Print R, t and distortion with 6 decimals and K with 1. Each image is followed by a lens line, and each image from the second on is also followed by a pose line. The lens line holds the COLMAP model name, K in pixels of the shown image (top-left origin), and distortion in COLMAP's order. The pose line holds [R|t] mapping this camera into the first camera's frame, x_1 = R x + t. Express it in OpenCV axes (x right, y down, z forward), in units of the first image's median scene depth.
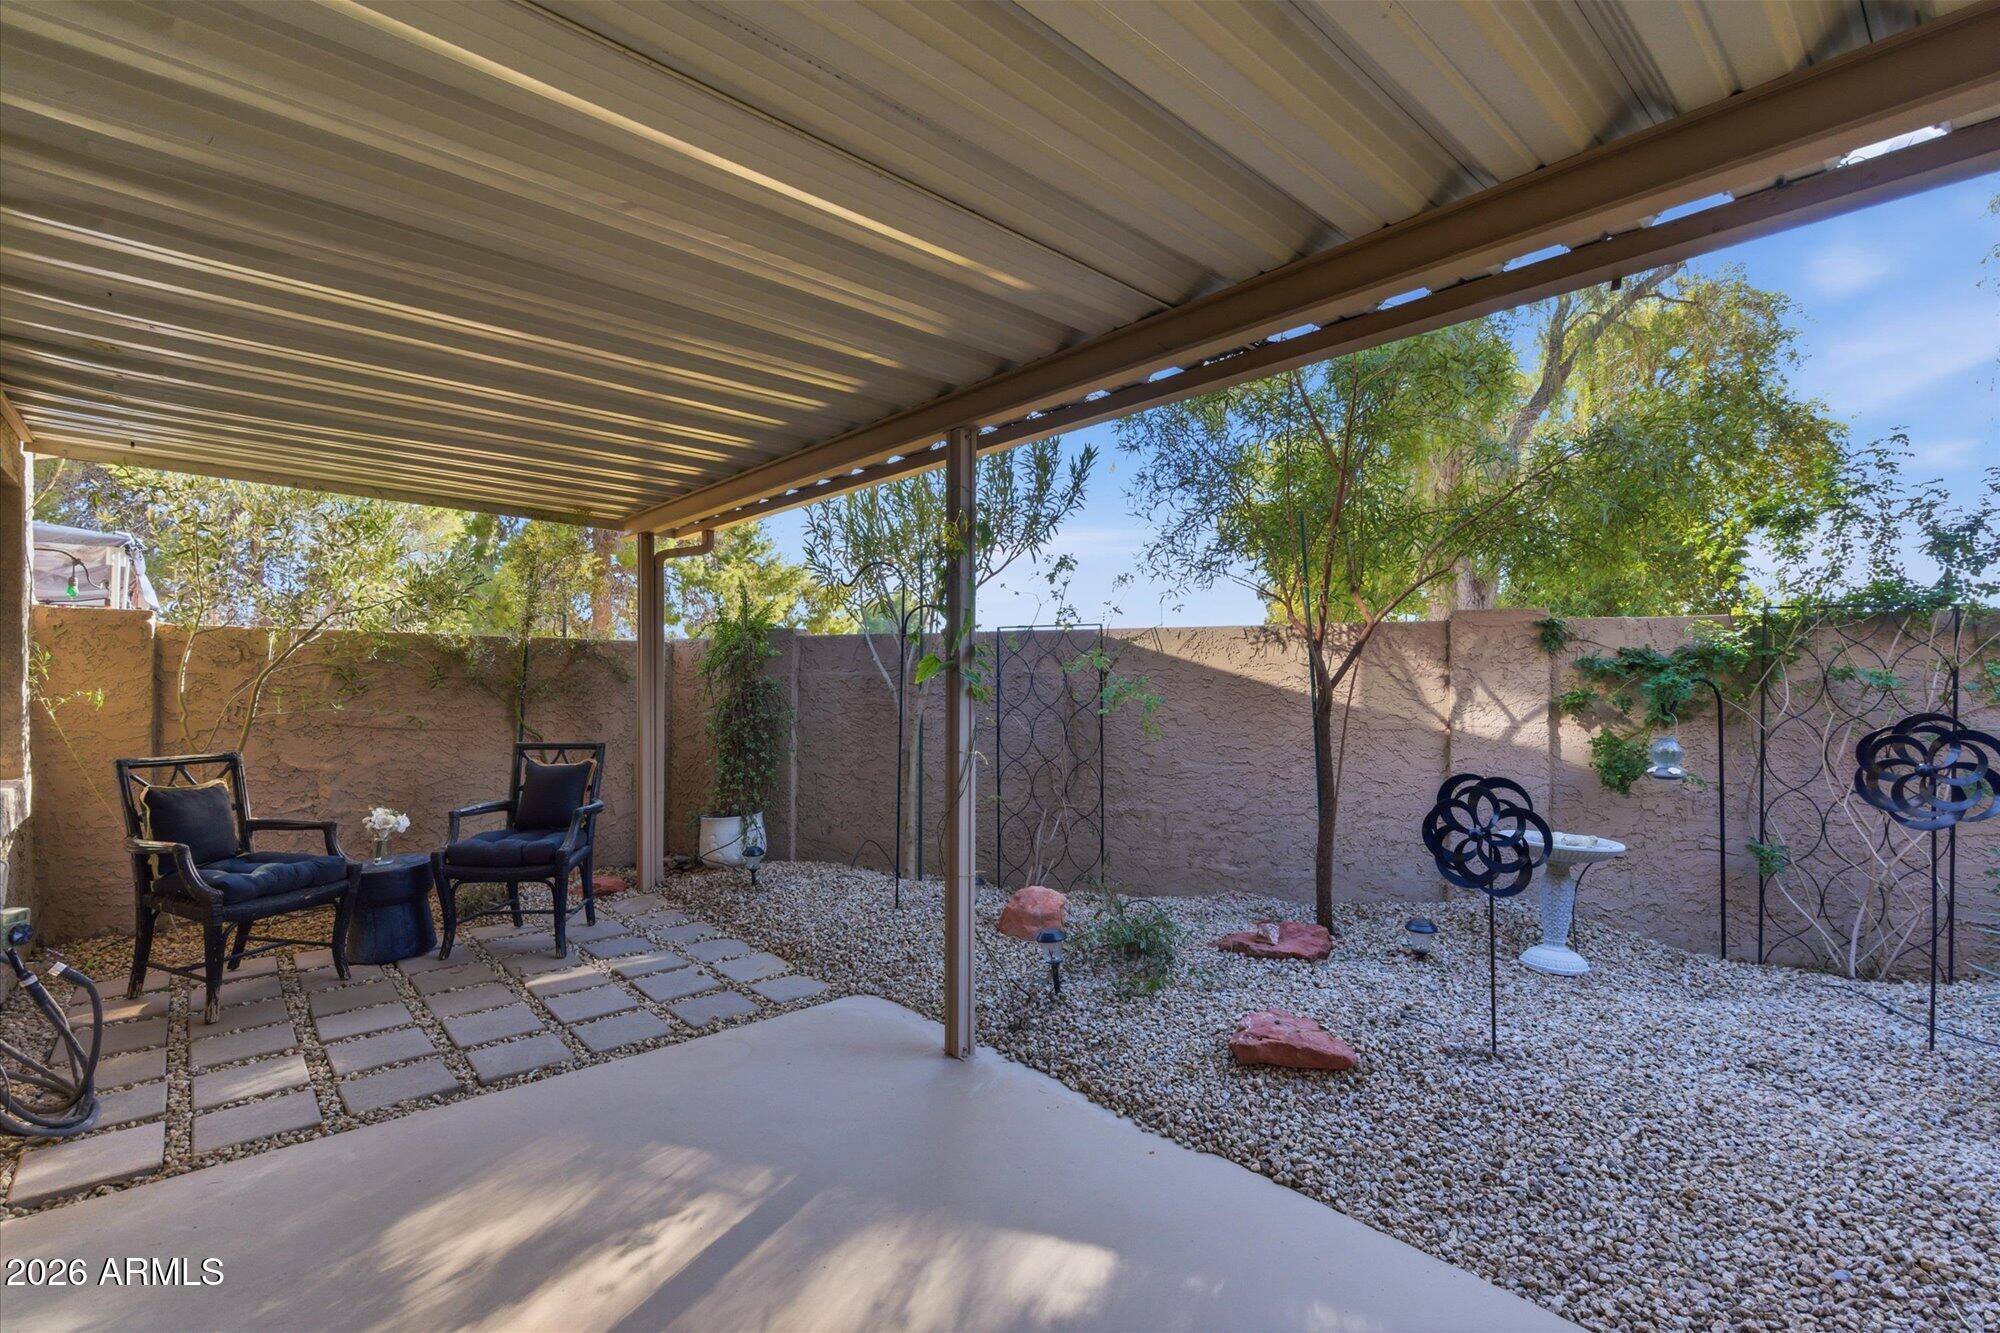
lens RADIAL K [[910.7, 0, 998.2], [0, 910.7, 673.8], [0, 0, 1]] dist [0.001571, -0.000131]
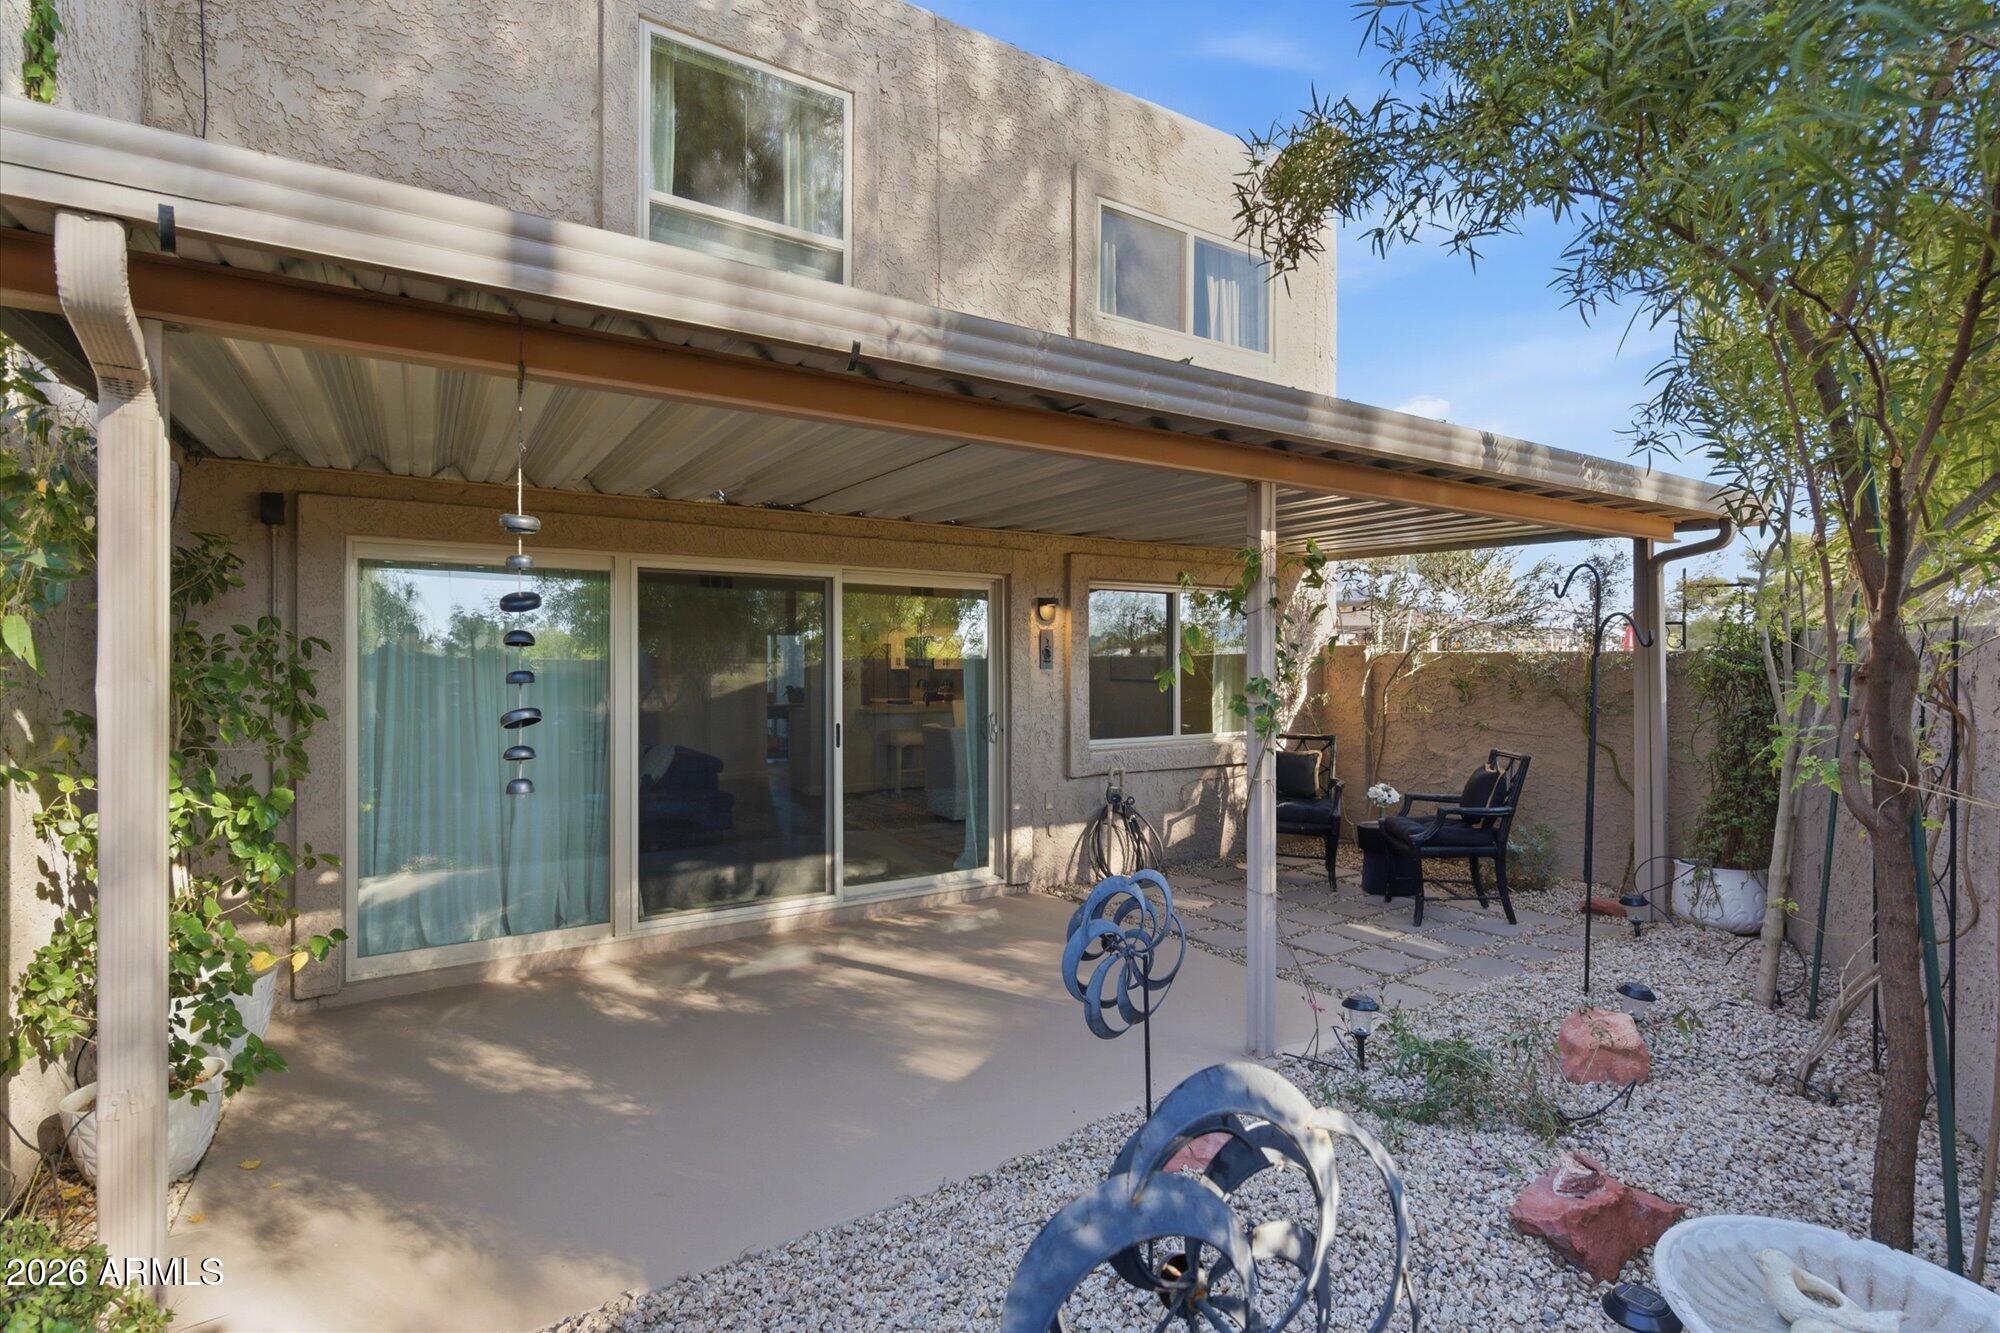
lens RADIAL K [[910.7, 0, 997.5], [0, 910.7, 665.2], [0, 0, 1]] dist [0.001571, -0.000131]
pose [[-0.176822, -0.001575, -0.984242, 0.820055], [0.009521, 0.999949, -0.003311, -0.036604], [0.984197, -0.009957, -0.176798, 0.673414]]
